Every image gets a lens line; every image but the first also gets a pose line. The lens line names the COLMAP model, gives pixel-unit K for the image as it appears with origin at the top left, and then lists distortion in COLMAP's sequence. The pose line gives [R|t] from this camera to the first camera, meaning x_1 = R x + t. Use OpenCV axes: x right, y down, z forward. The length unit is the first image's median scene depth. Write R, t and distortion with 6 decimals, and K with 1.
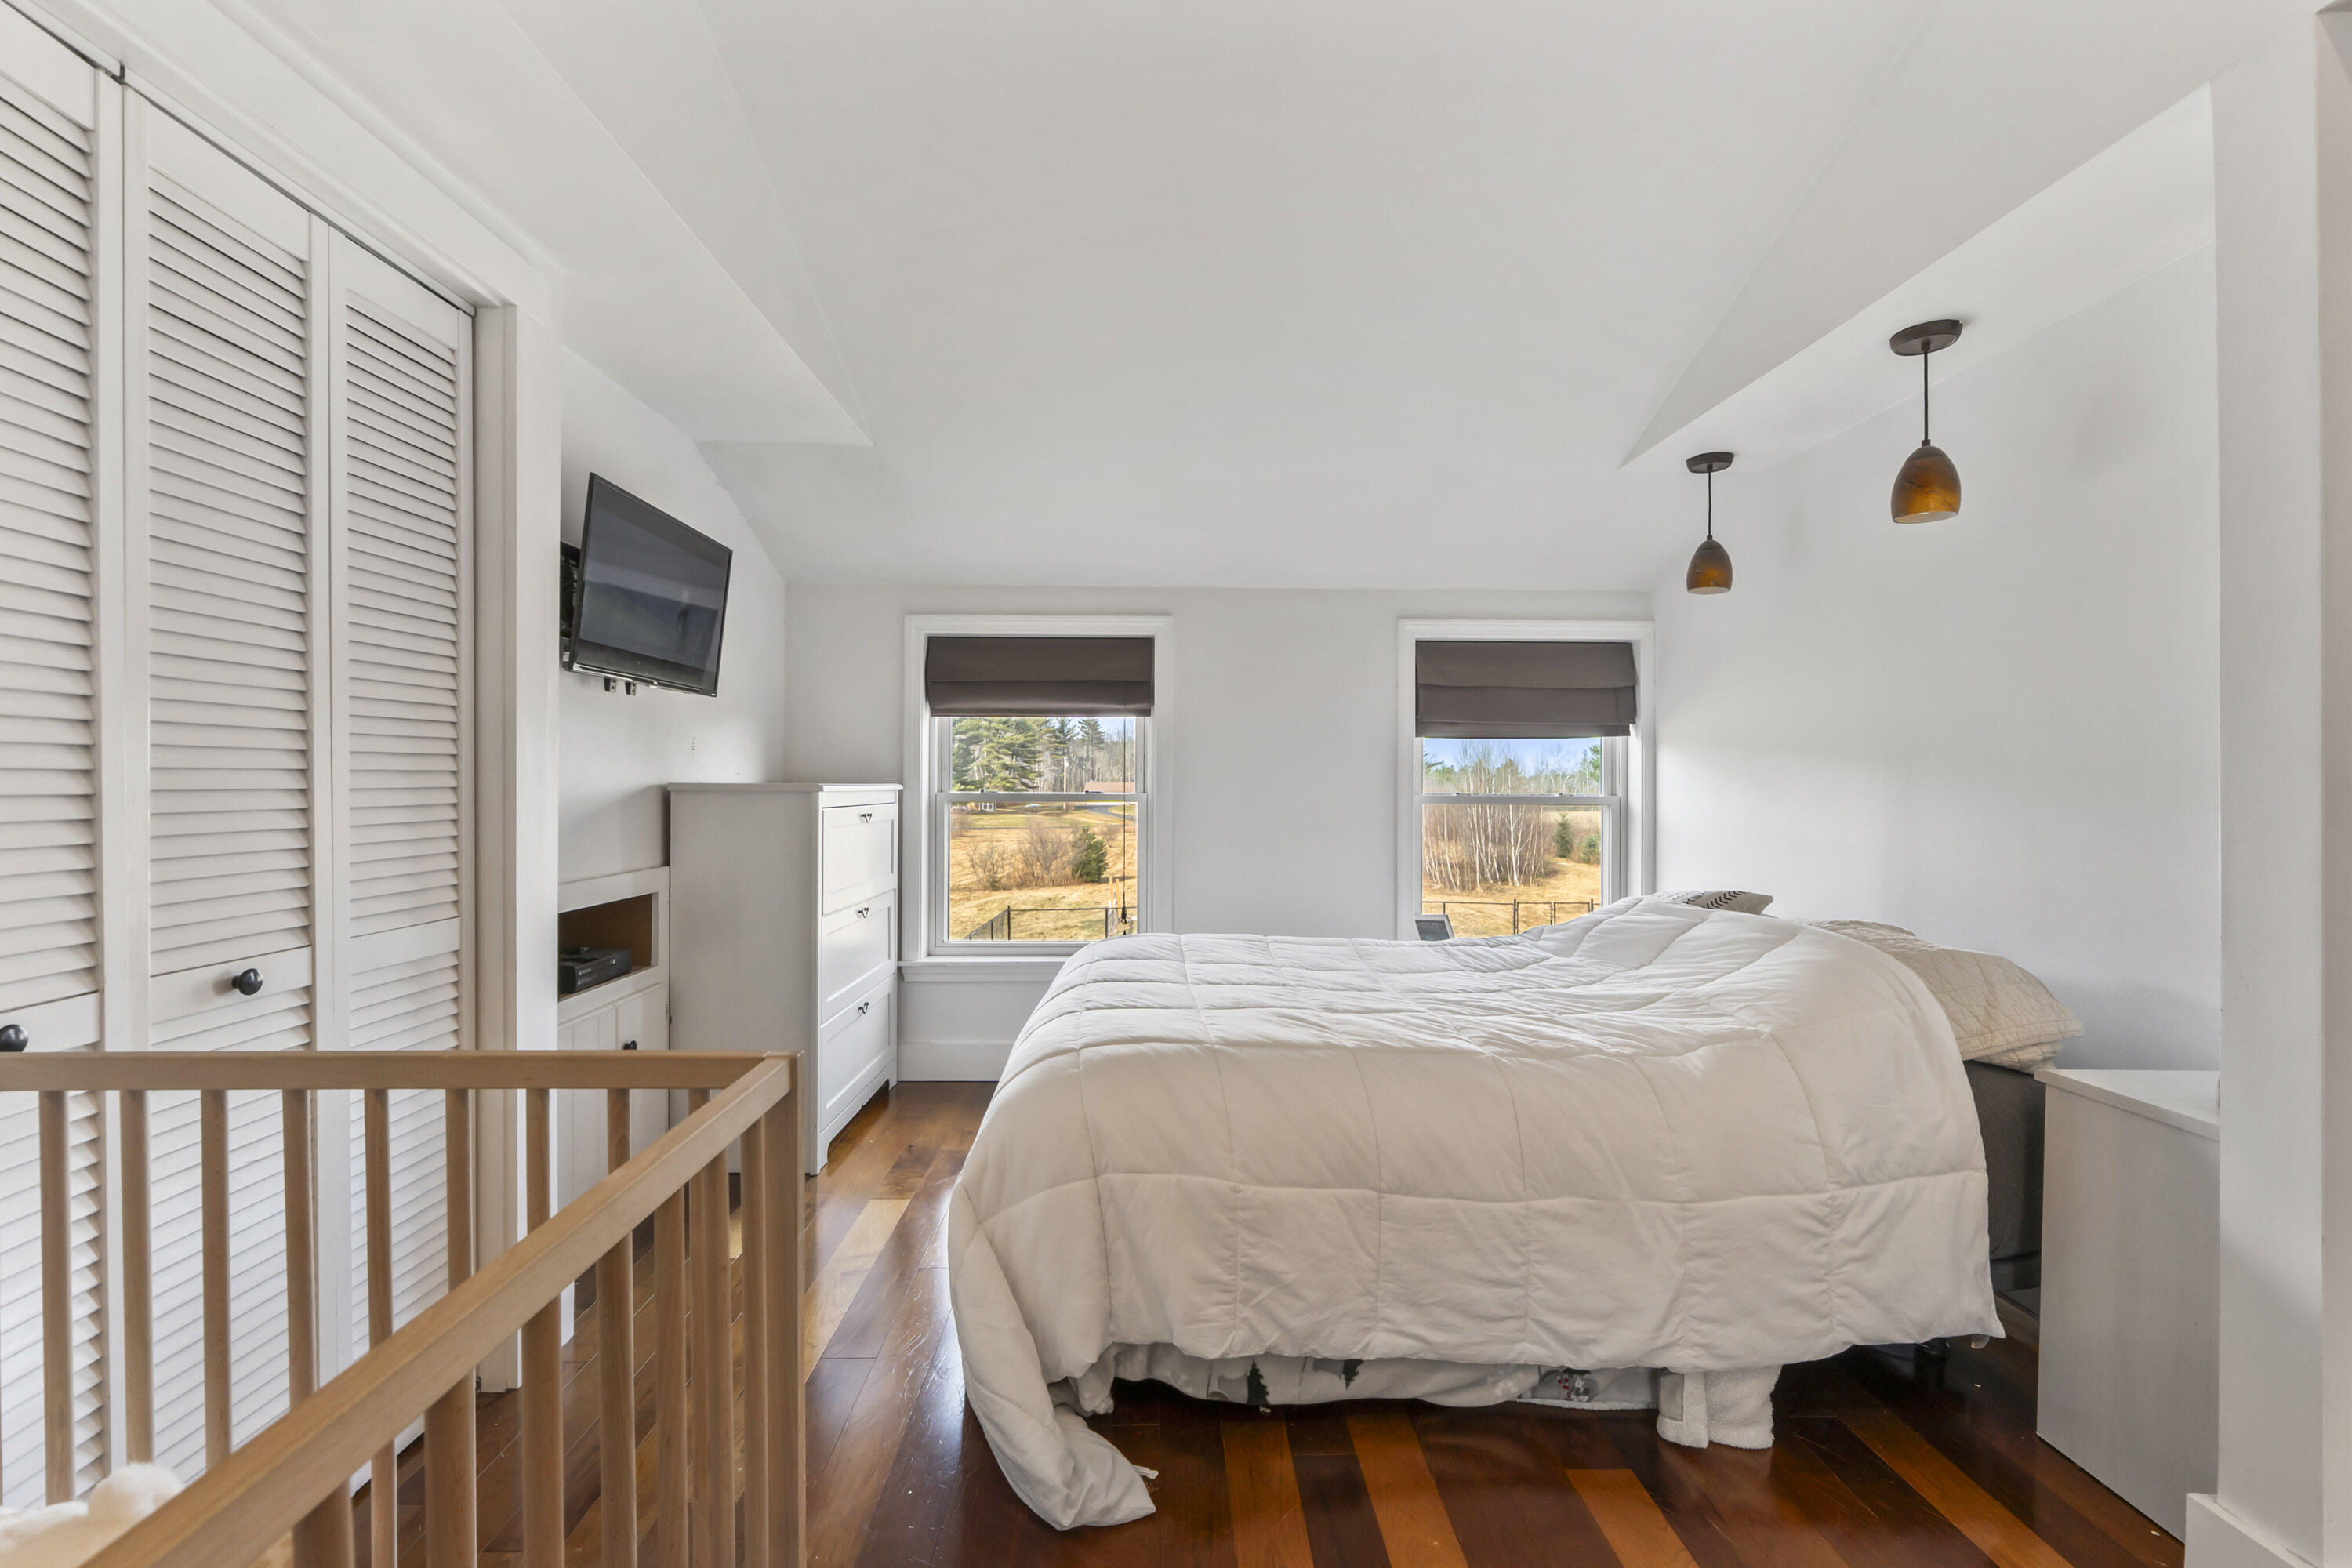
lens RADIAL K [[1000.3, 0, 1172.8], [0, 1000.3, 788.0], [0, 0, 1]] dist [-0.002491, -0.000530]
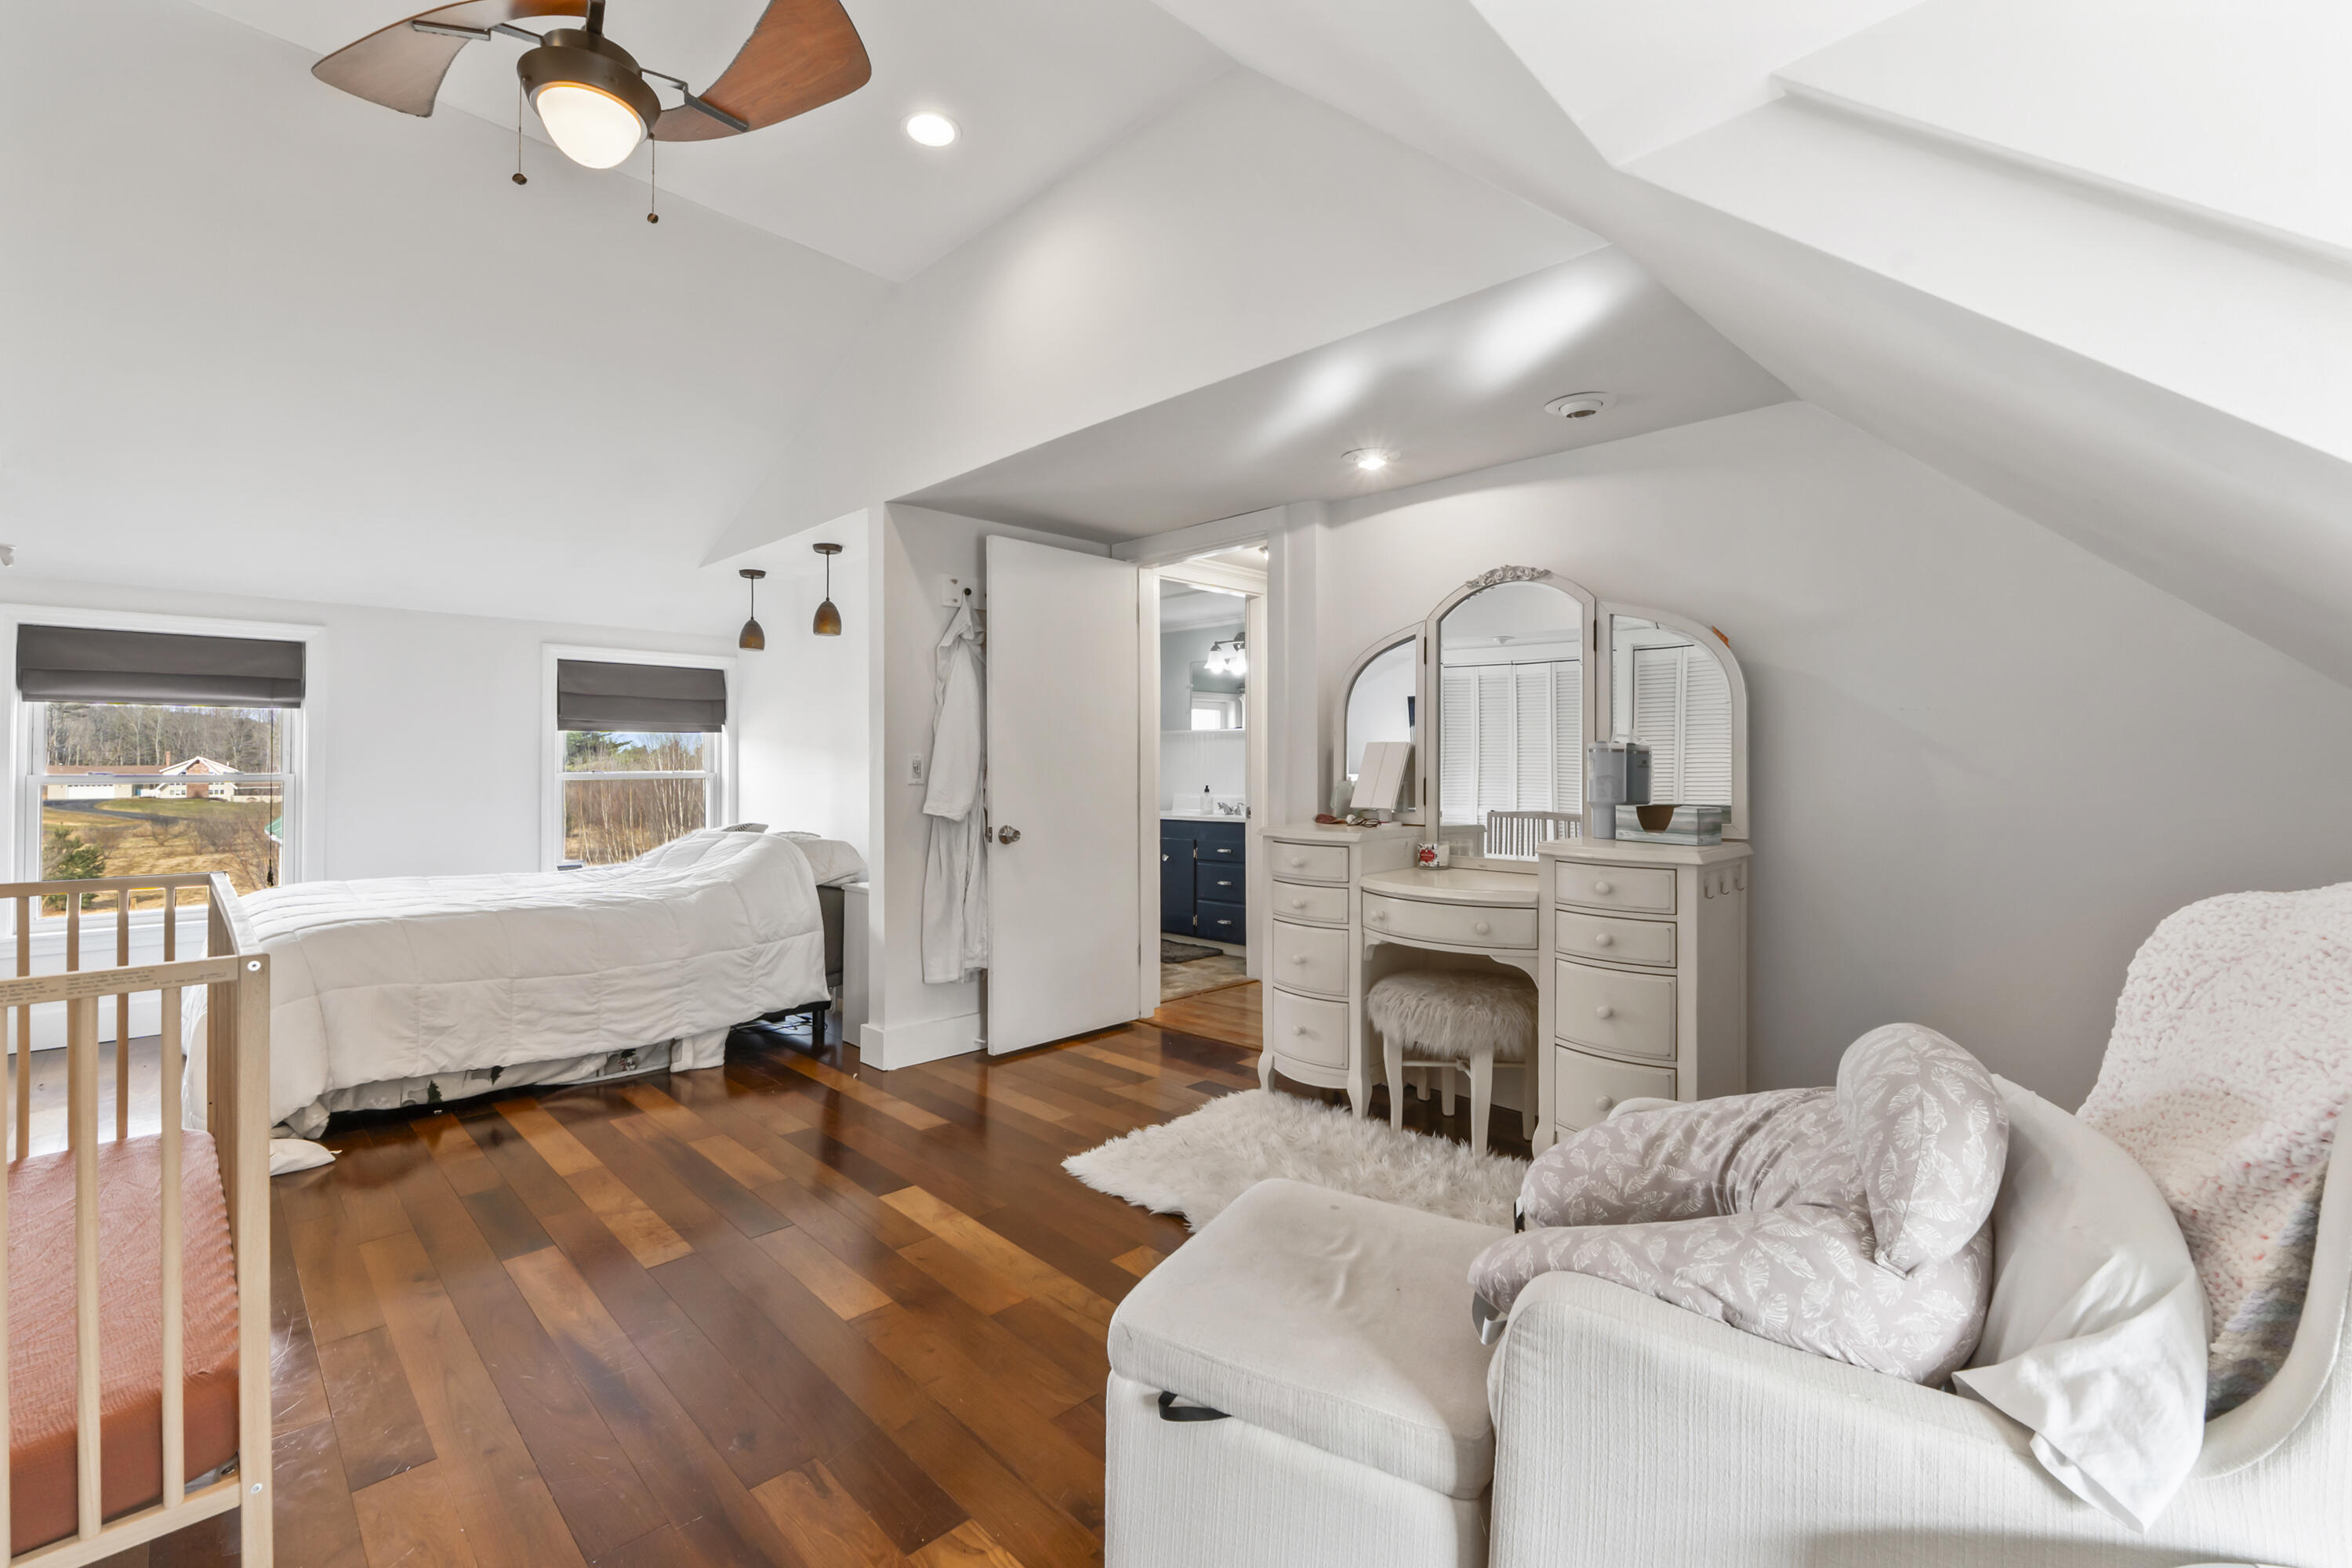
lens RADIAL K [[990.1, 0, 1173.2], [0, 990.1, 763.9], [0, 0, 1]] dist [-0.002907, -0.000275]
pose [[0.724229, -0.003161, 0.689553, -0.176775], [0.006389, 0.999977, -0.002127, 0.006175], [-0.689530, 0.005946, 0.724232, -1.215030]]
